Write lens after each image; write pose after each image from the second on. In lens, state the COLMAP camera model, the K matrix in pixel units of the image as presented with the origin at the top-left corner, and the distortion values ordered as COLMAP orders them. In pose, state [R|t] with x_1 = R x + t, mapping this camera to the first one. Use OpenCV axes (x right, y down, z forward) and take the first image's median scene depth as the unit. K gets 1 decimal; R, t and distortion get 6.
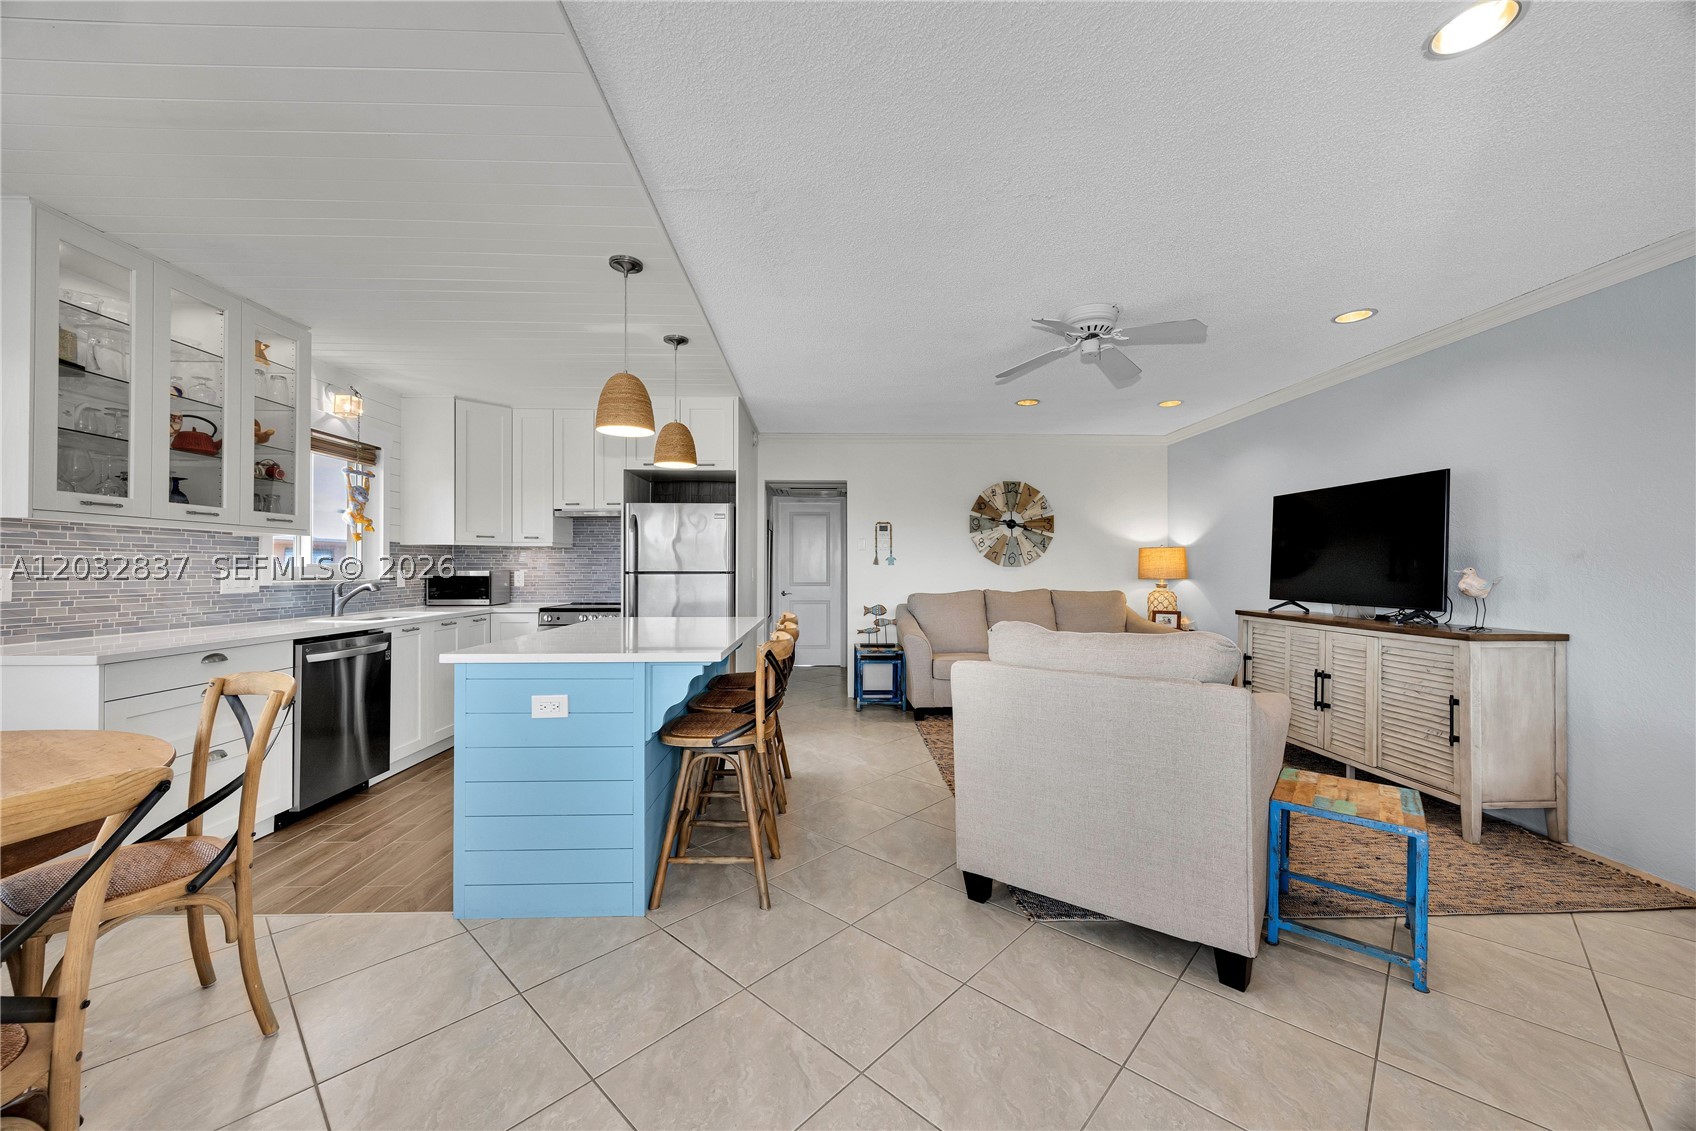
lens RADIAL K [[647.6, 0, 847.5], [0, 647.6, 561.0], [0, 0, 1]] dist [0.003013, -0.002092]
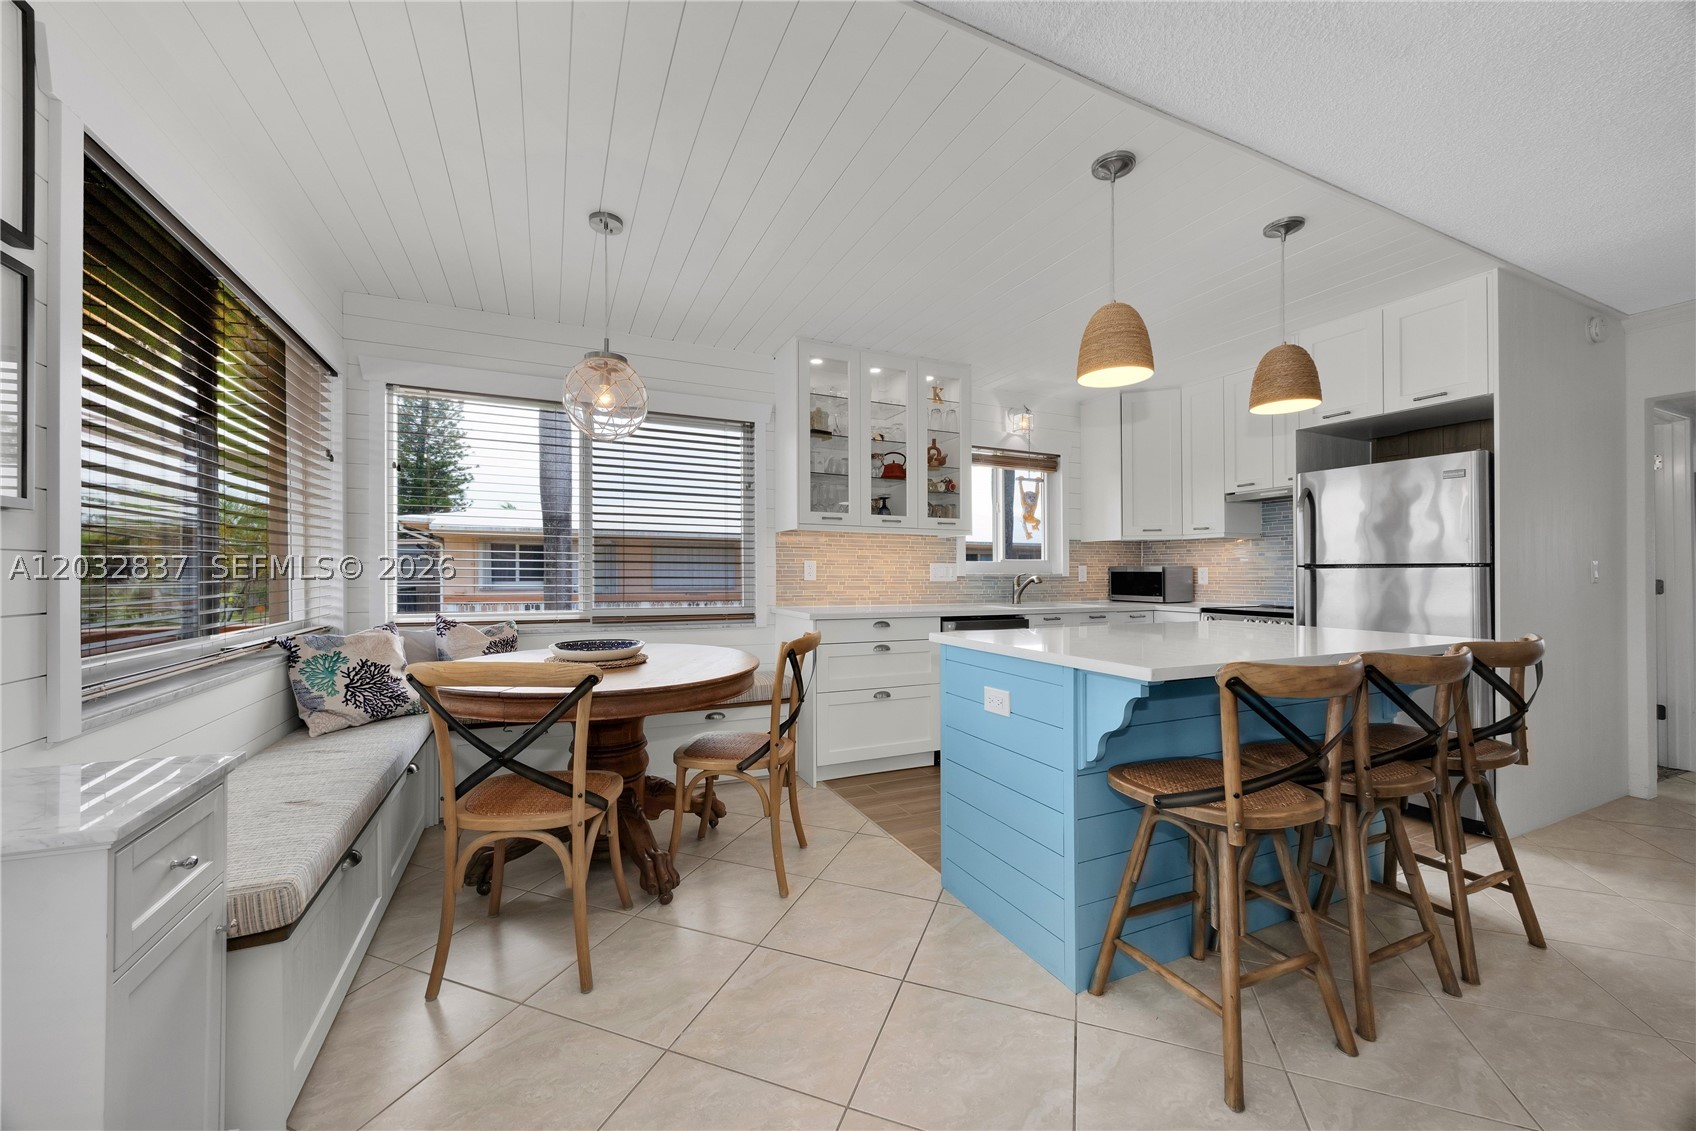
lens RADIAL K [[647.6, 0, 833.5], [0, 647.6, 568.3], [0, 0, 1]] dist [0.003013, -0.002092]
pose [[0.380715, -0.003845, -0.924684, 0.173252], [0.006283, 0.999979, -0.001571, 0.020972], [0.924671, -0.005212, 0.380731, 0.251176]]
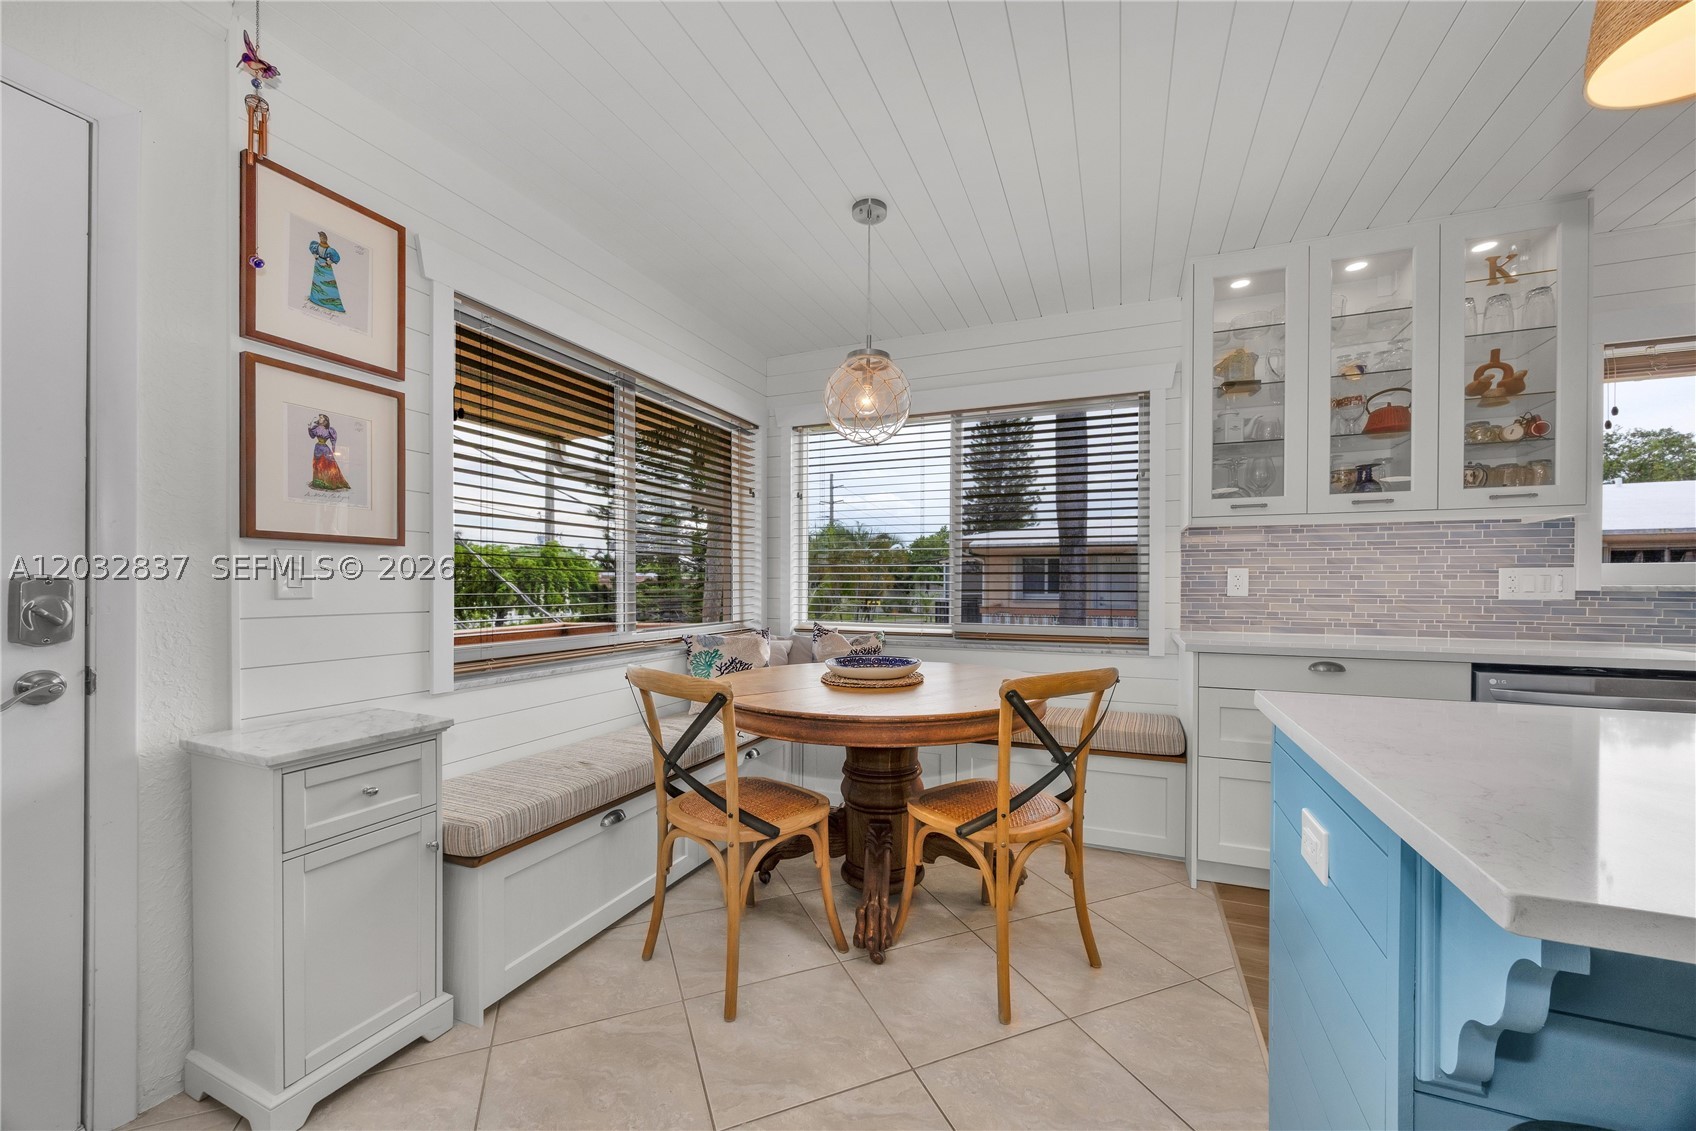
lens RADIAL K [[647.6, 0, 863.5], [0, 647.6, 589.7], [0, 0, 1]] dist [0.003013, -0.002092]
pose [[-0.414939, 0.007720, -0.909816, 0.046531], [0.009309, 0.999948, 0.004239, 0.024005], [0.909802, -0.006711, -0.414989, 0.526327]]
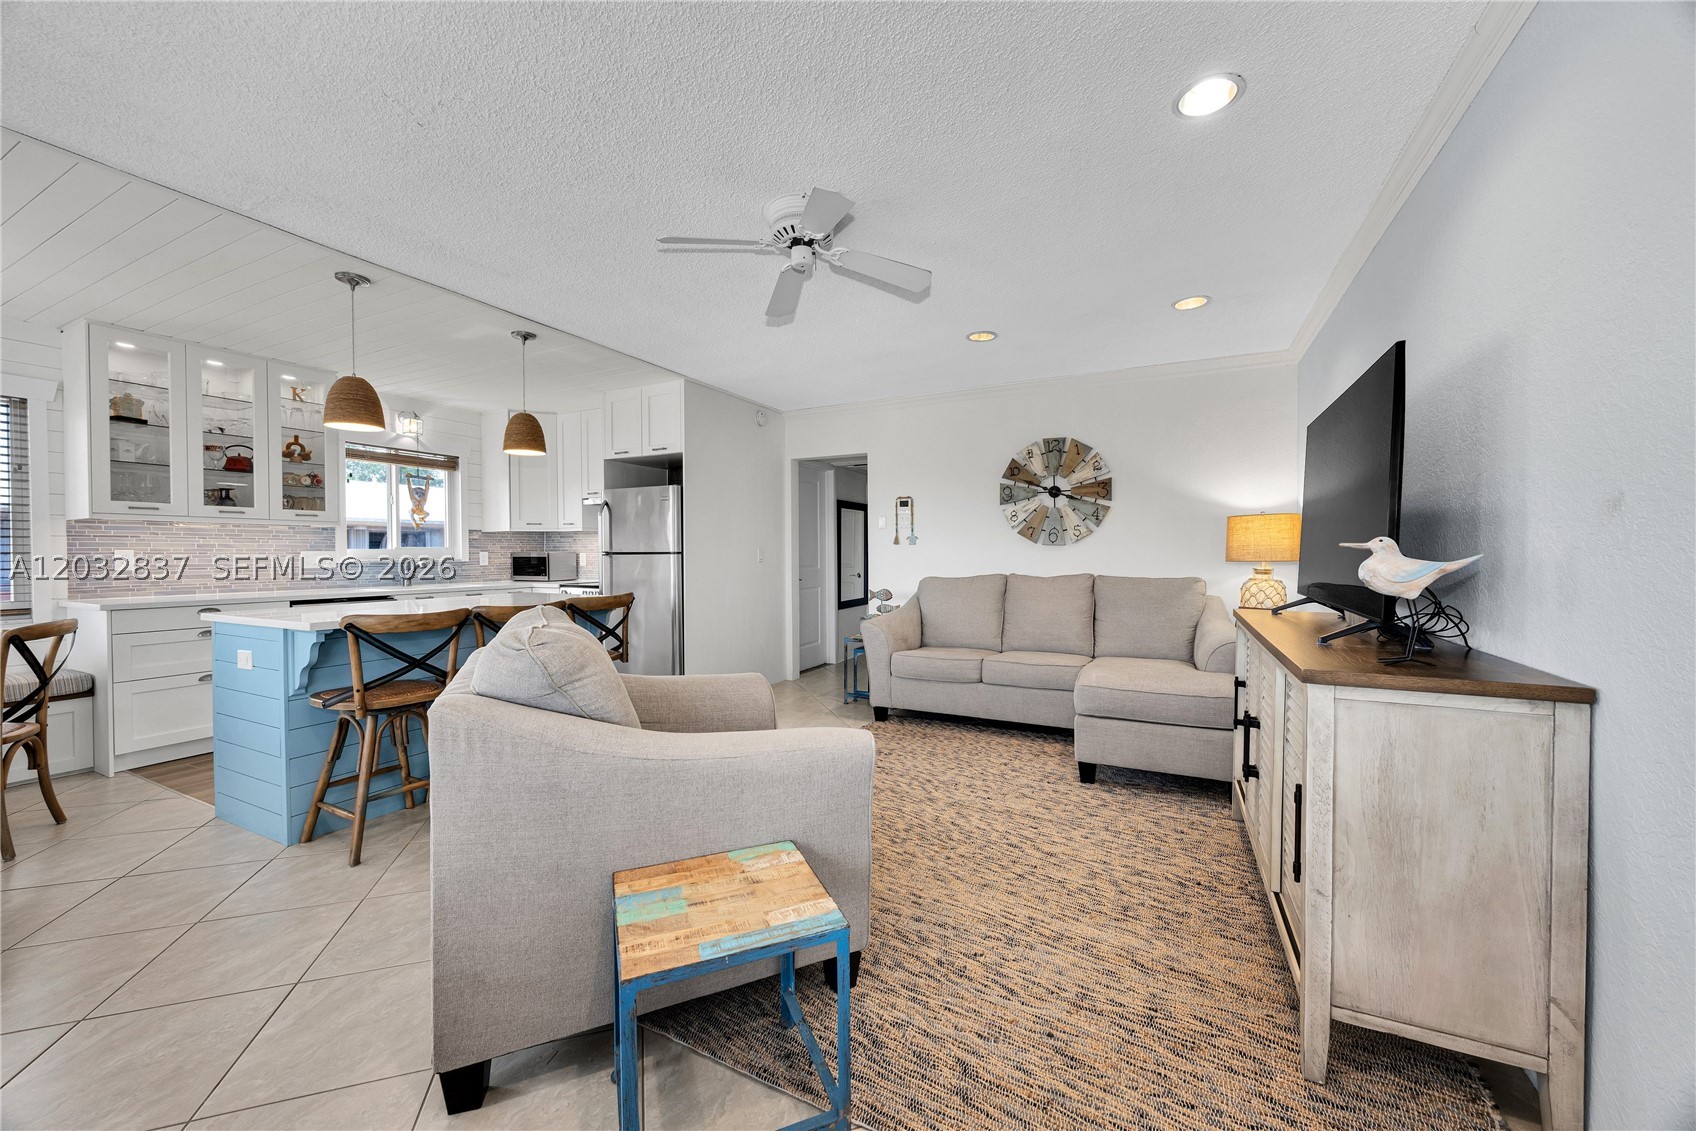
lens RADIAL K [[647.6, 0, 844.9], [0, 647.6, 563.6], [0, 0, 1]] dist [0.003013, -0.002092]
pose [[0.870151, 0.006052, -0.492748, 0.661584], [0.008607, 0.999585, 0.027477, 0.010438], [0.492710, -0.028150, 0.869738, 0.286763]]
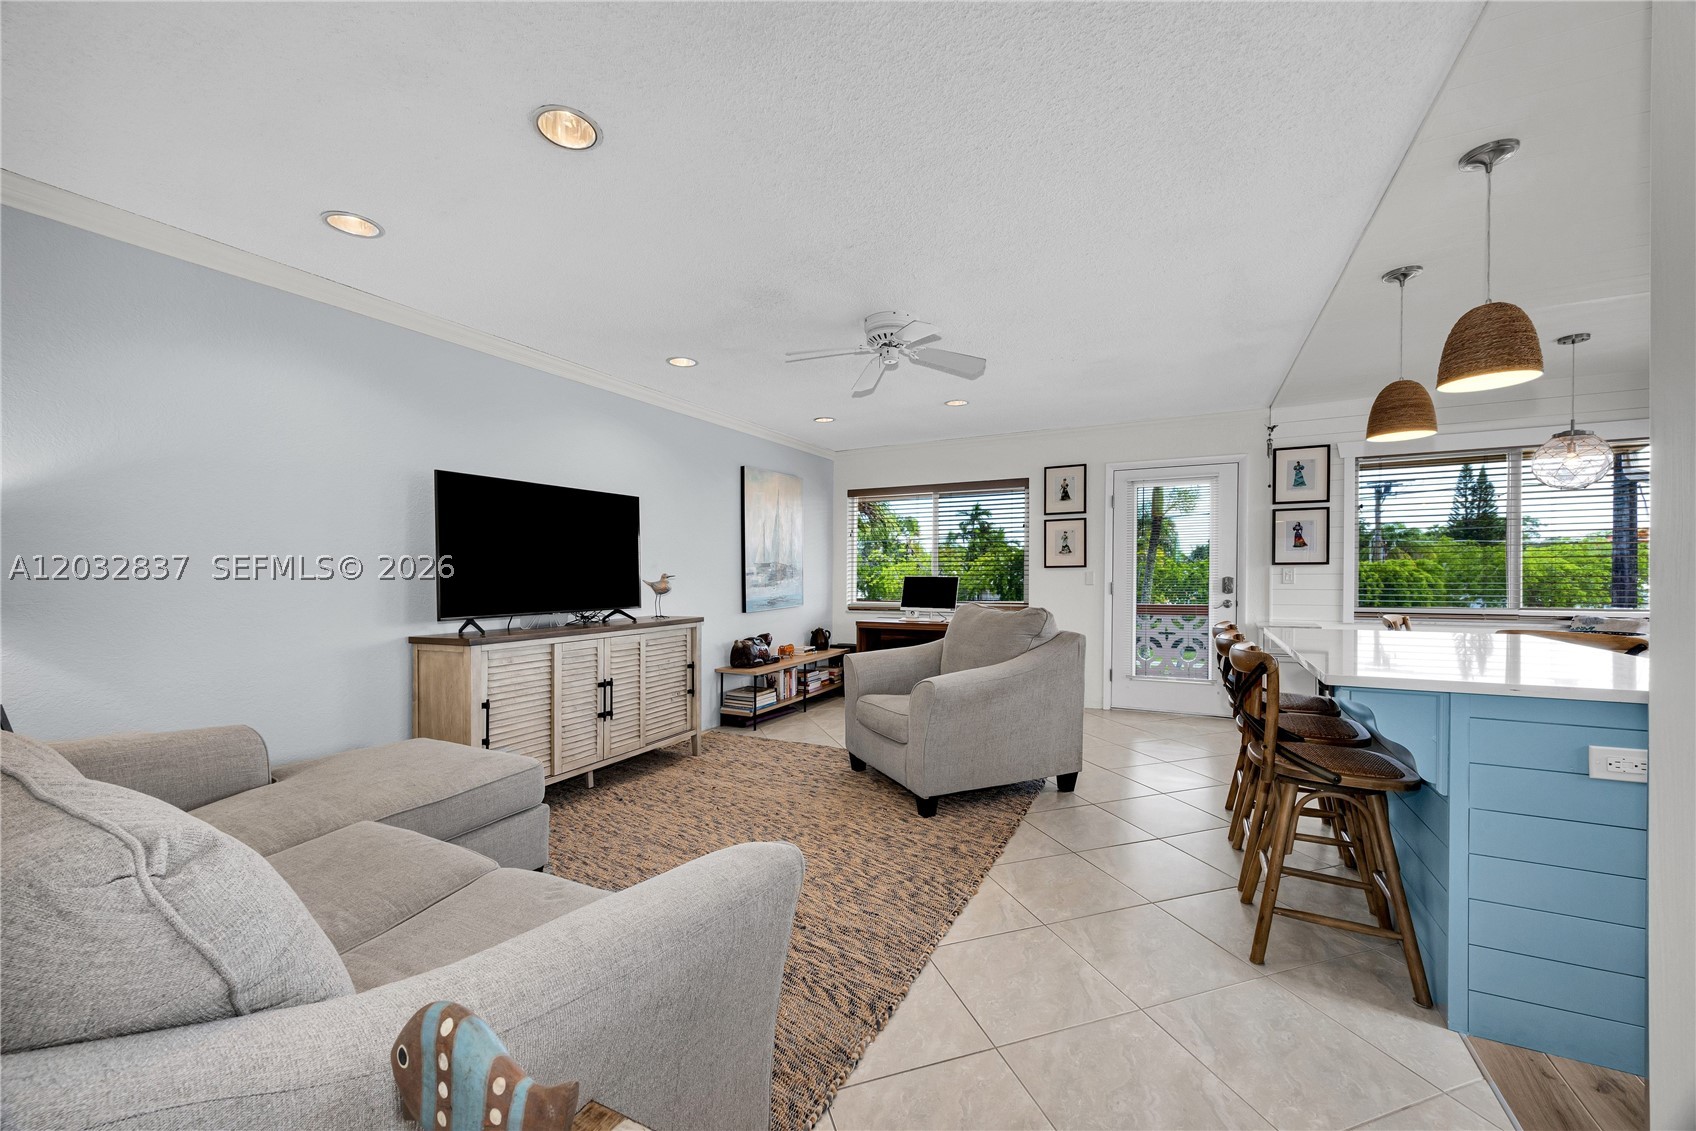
lens RADIAL K [[647.6, 0, 850.0], [0, 647.6, 577.0], [0, 0, 1]] dist [0.003013, -0.002092]
pose [[-0.862543, 0.002197, 0.505978, -0.082726], [0.000721, 0.999995, -0.003112, 0.018145], [-0.505983, -0.002320, -0.862541, 1.587465]]
